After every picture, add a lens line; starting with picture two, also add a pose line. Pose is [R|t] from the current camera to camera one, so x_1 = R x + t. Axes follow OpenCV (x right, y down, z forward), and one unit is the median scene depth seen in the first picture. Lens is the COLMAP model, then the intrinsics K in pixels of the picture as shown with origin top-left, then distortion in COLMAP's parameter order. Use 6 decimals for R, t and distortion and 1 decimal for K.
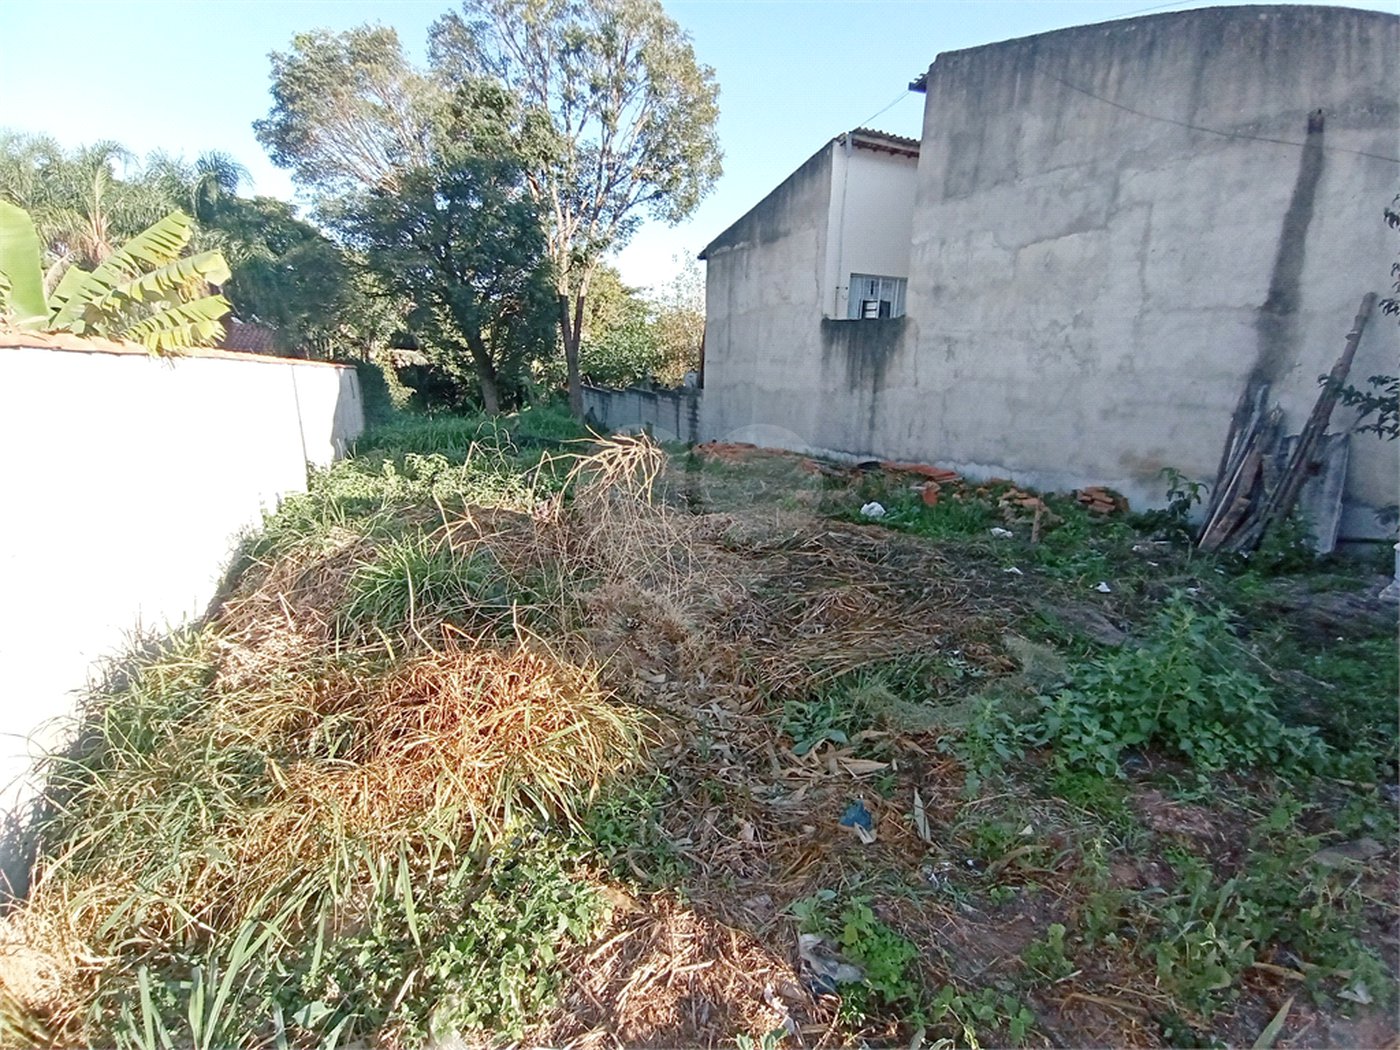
lens RADIAL K [[641.3, 0, 702.4], [0, 641.3, 521.1], [0, 0, 1]] dist [-0.015074, 0.001123]
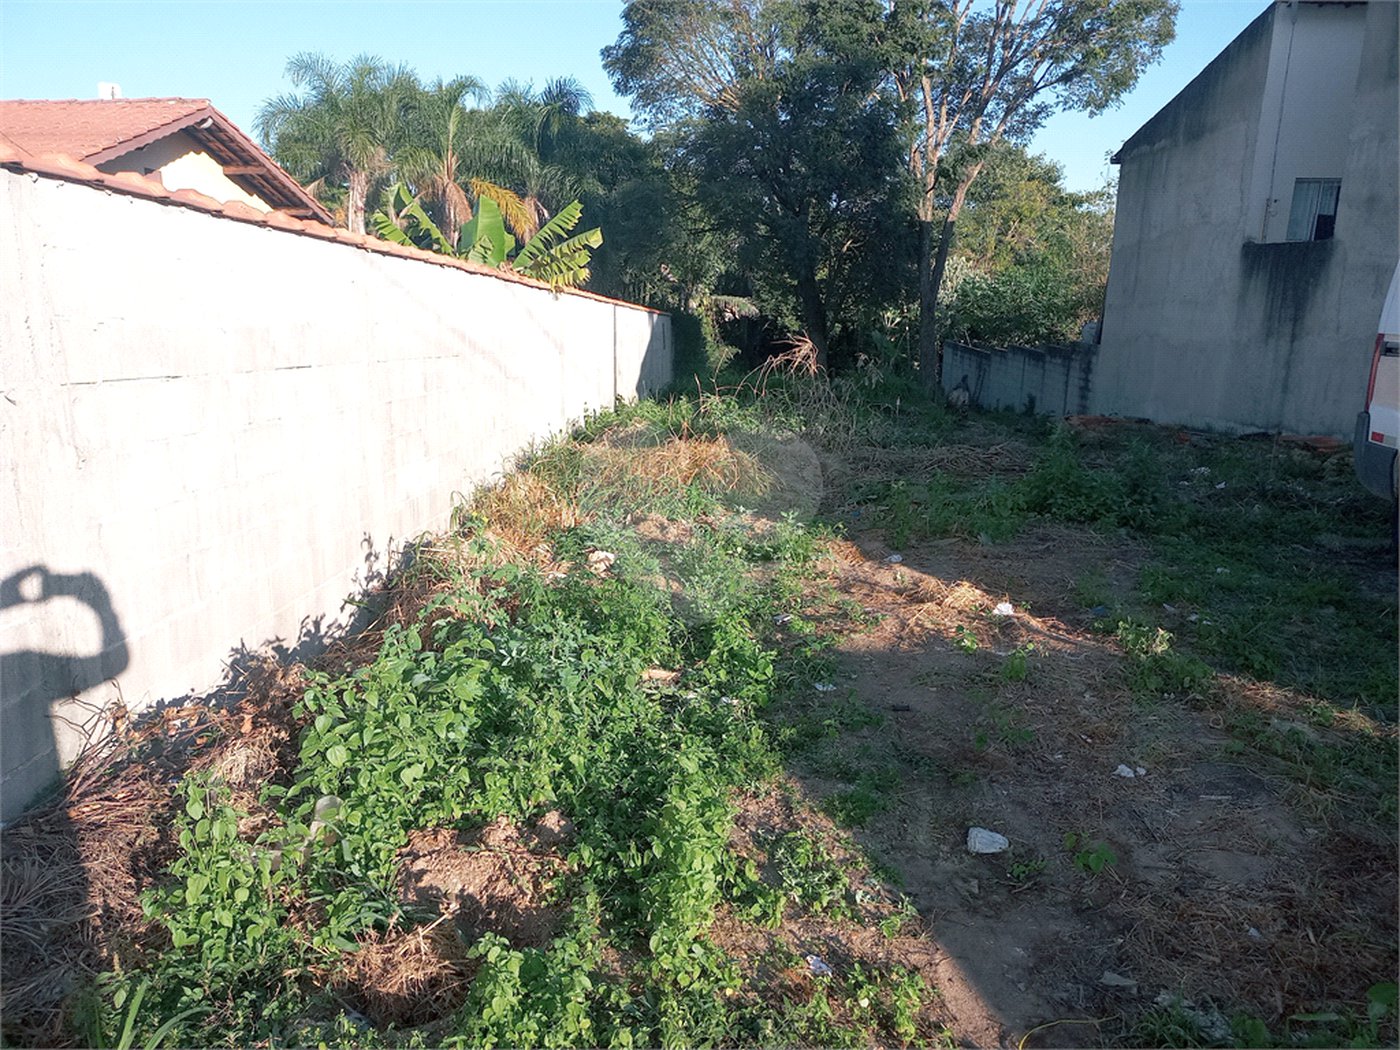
lens RADIAL K [[1051.7, 0, 682.4], [0, 1051.7, 544.9], [0, 0, 1]] dist [0.049576, -0.037693]
pose [[0.887911, 0.098751, -0.449291, 0.266289], [-0.112950, 0.993589, -0.004833, 0.139407], [0.445933, 0.055039, 0.893372, -0.473871]]
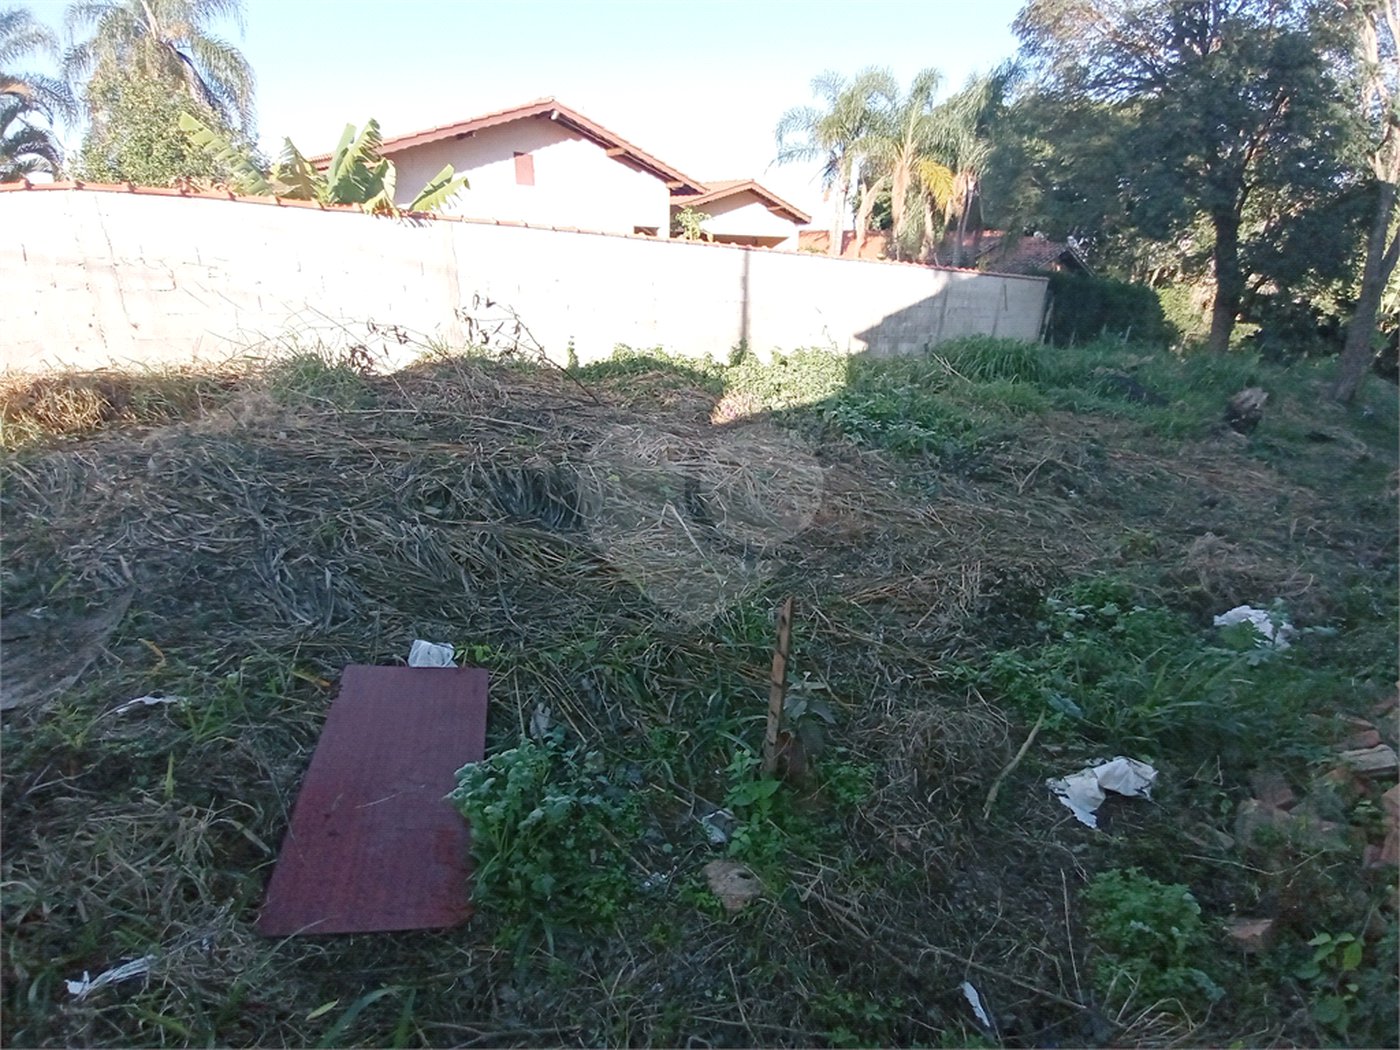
lens RADIAL K [[641.3, 0, 702.4], [0, 641.3, 521.1], [0, 0, 1]] dist [-0.015074, 0.001123]
pose [[0.309111, 0.359369, -0.880514, 0.429623], [-0.272993, 0.920421, 0.279820, -0.083763], [0.911002, 0.153879, 0.382618, 0.477409]]
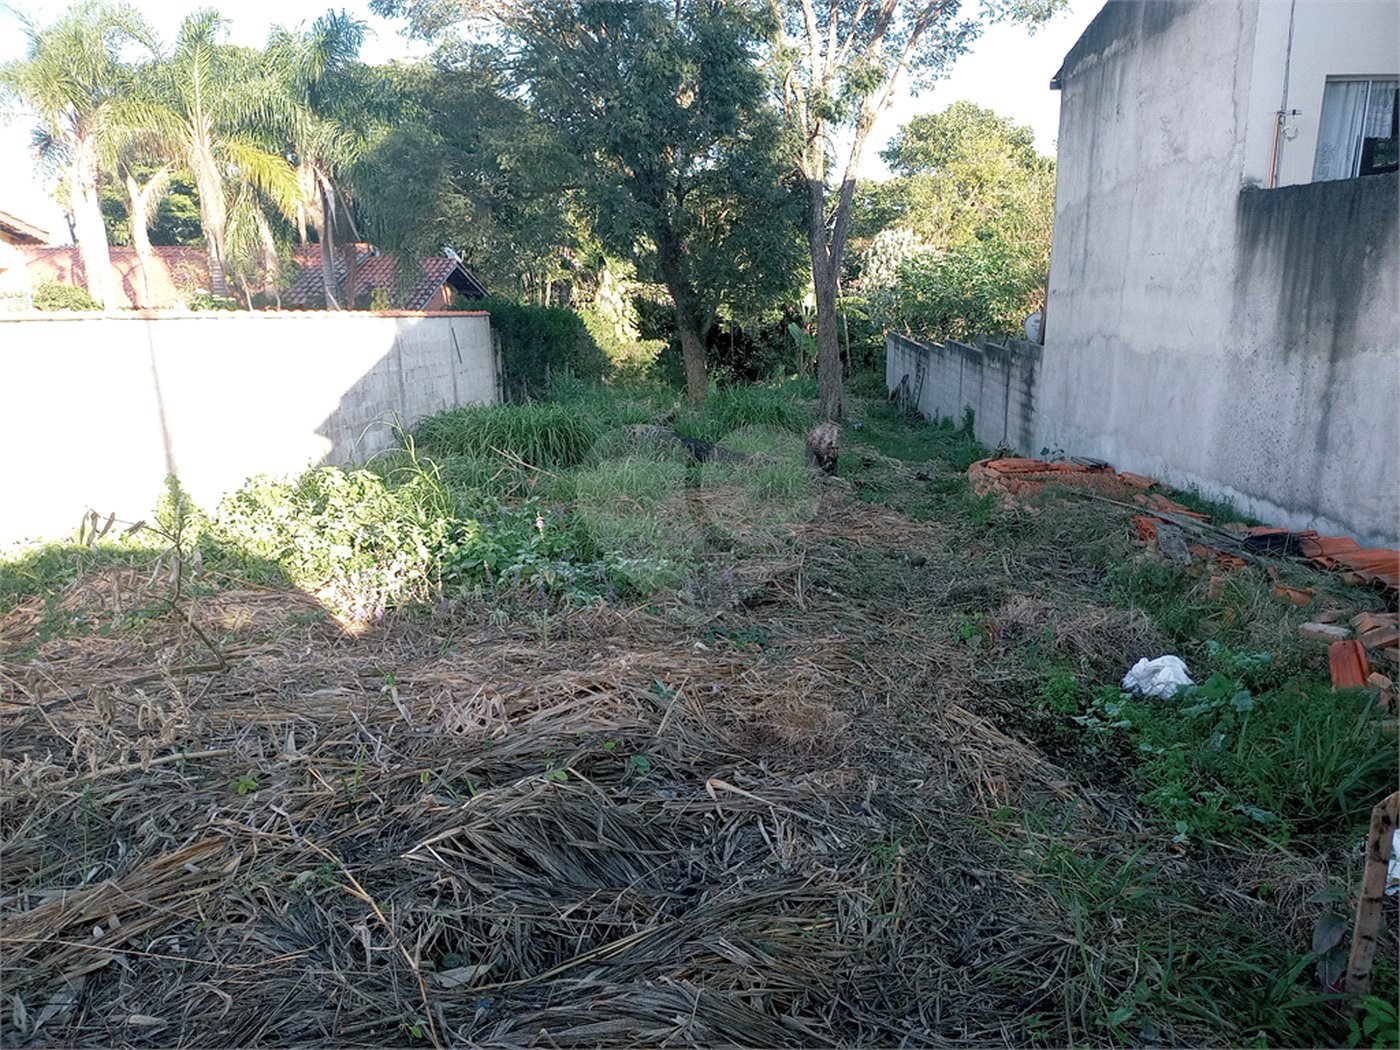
lens RADIAL K [[1051.8, 0, 700.0], [0, 1051.8, 525.0], [0, 0, 1]] dist [0.060898, -0.054514]
pose [[0.893985, 0.070412, -0.442530, 0.262473], [-0.082342, 0.996574, -0.007778, -0.071676], [0.440466, 0.043392, 0.896720, 0.265833]]
